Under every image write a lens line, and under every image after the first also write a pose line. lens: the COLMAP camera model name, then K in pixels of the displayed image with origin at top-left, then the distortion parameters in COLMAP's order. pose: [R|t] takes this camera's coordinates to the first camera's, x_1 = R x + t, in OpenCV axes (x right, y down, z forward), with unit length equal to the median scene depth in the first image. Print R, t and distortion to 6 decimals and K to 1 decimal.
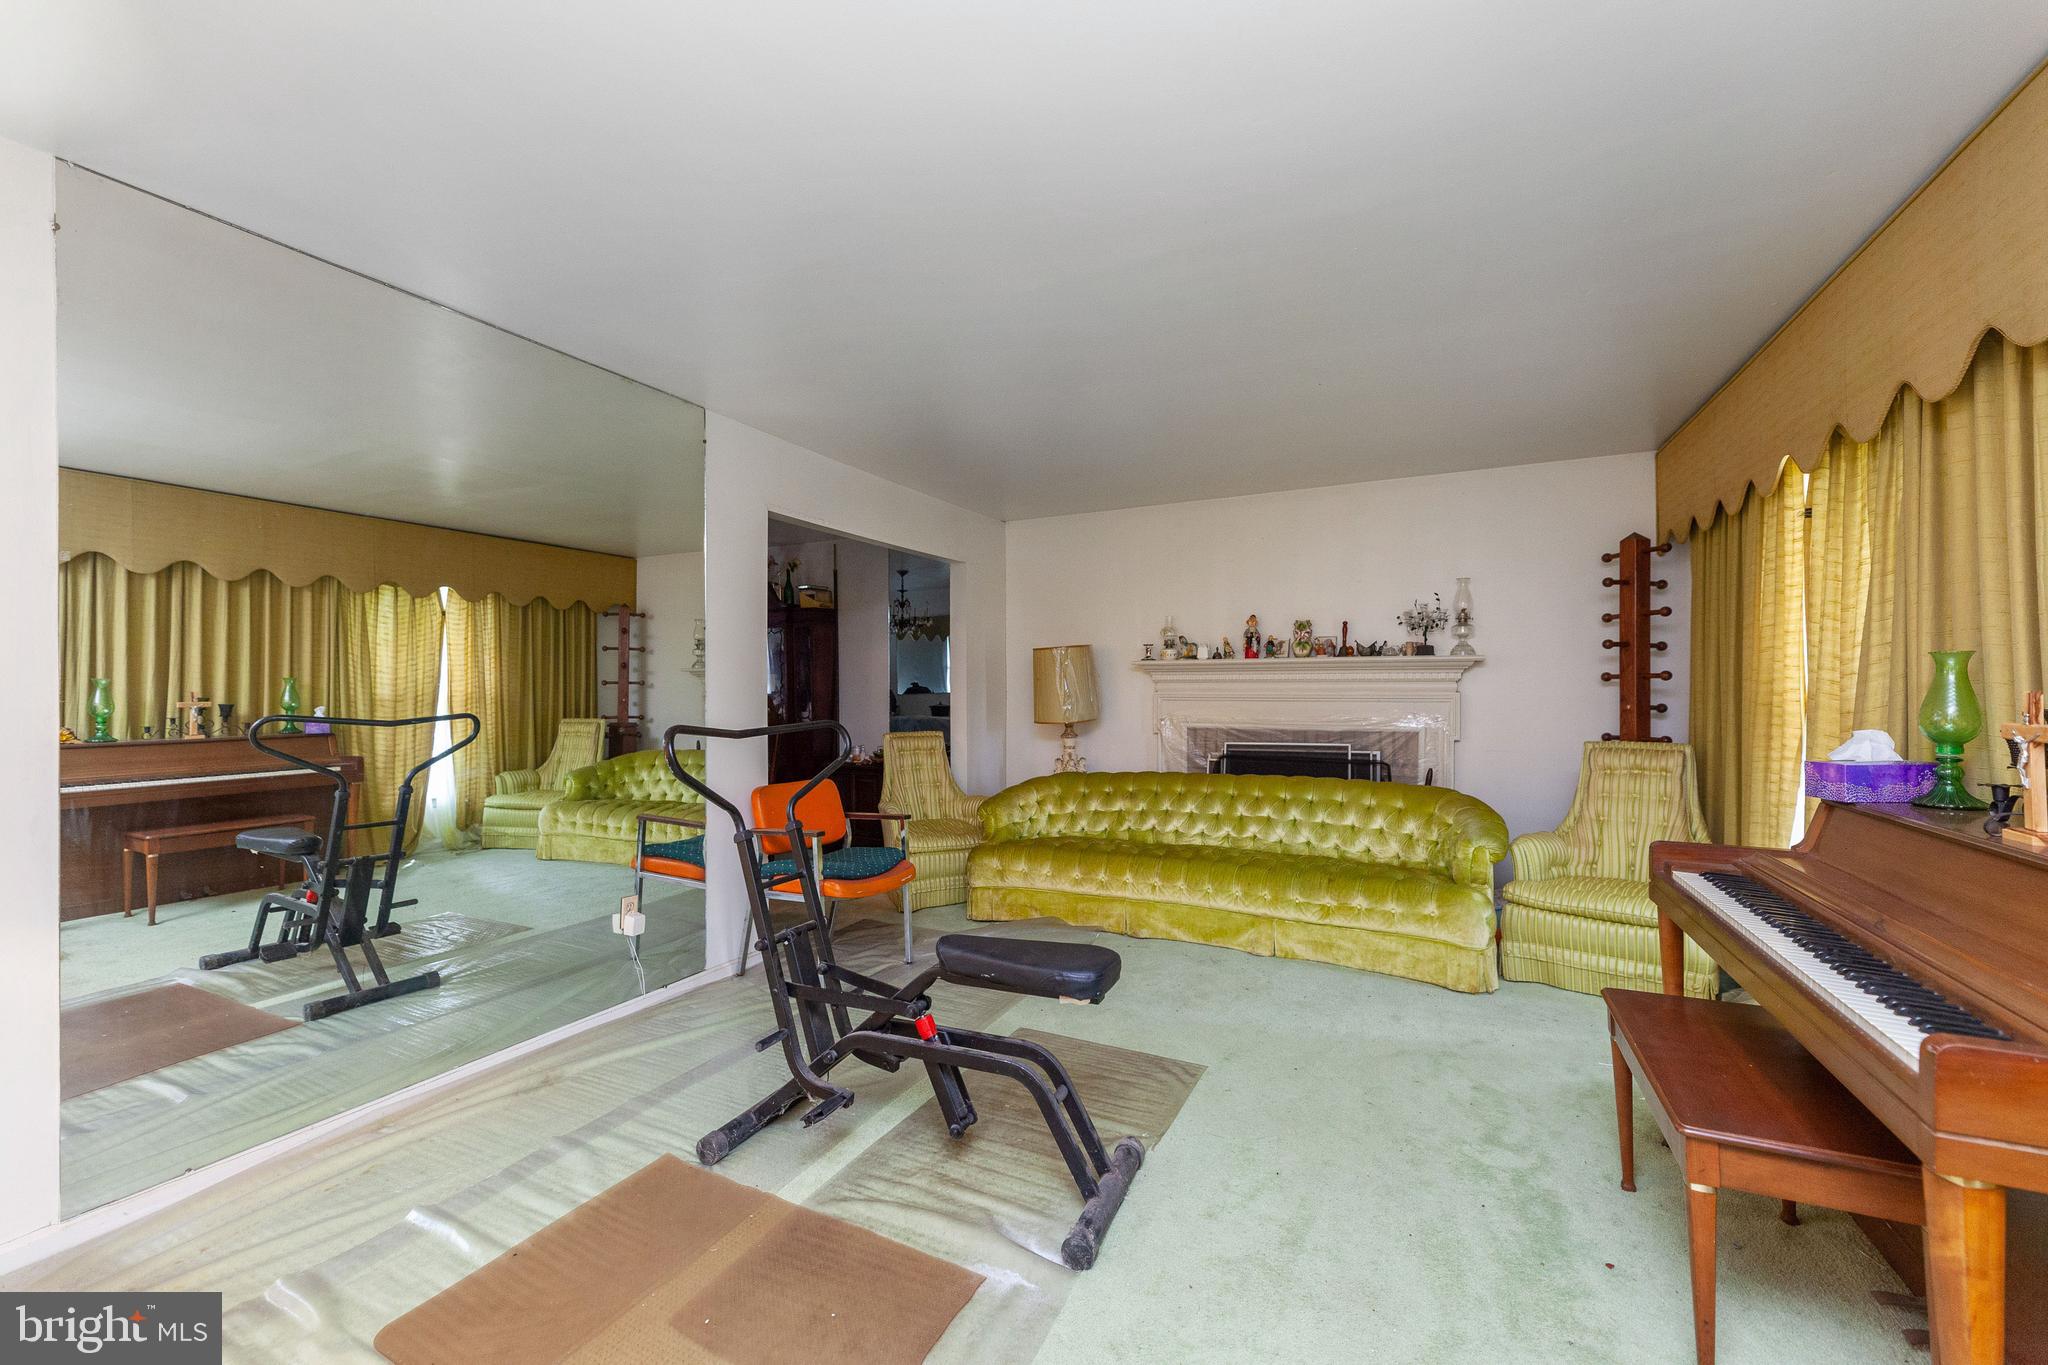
lens RADIAL K [[821.3, 0, 1006.4], [0, 821.3, 703.9], [0, 0, 1]] dist [-0.000379, 0.000302]
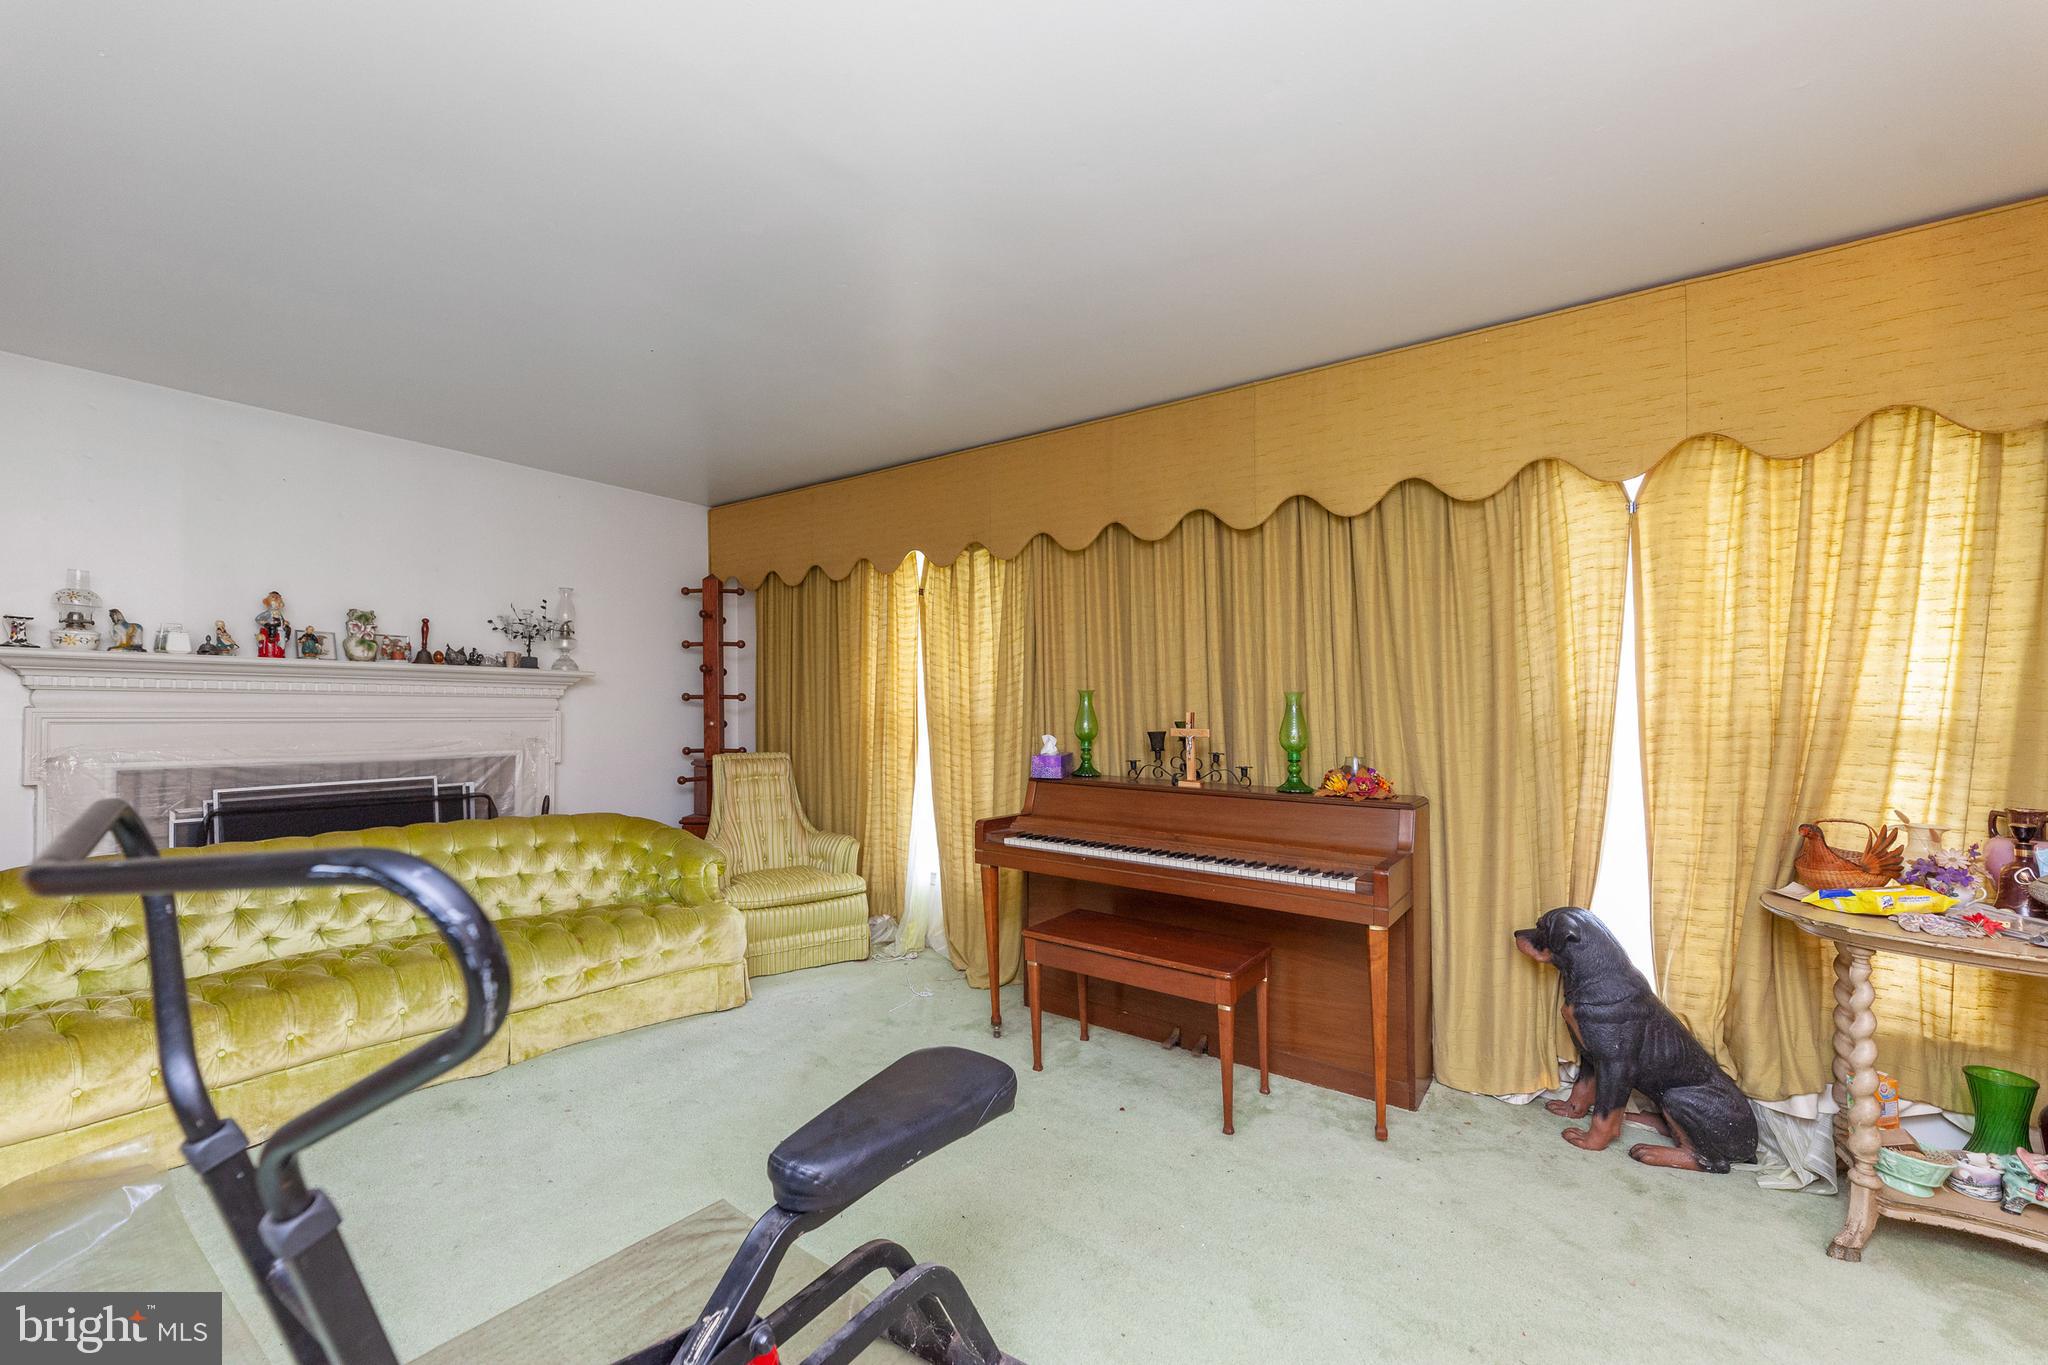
lens RADIAL K [[821.3, 0, 1028.0], [0, 821.3, 689.3], [0, 0, 1]] dist [-0.000379, 0.000302]
pose [[0.177738, 0.028321, 0.983670, -0.260232], [0.009634, 0.999488, -0.030518, -0.004269], [-0.984031, 0.014901, 0.177374, 0.310750]]
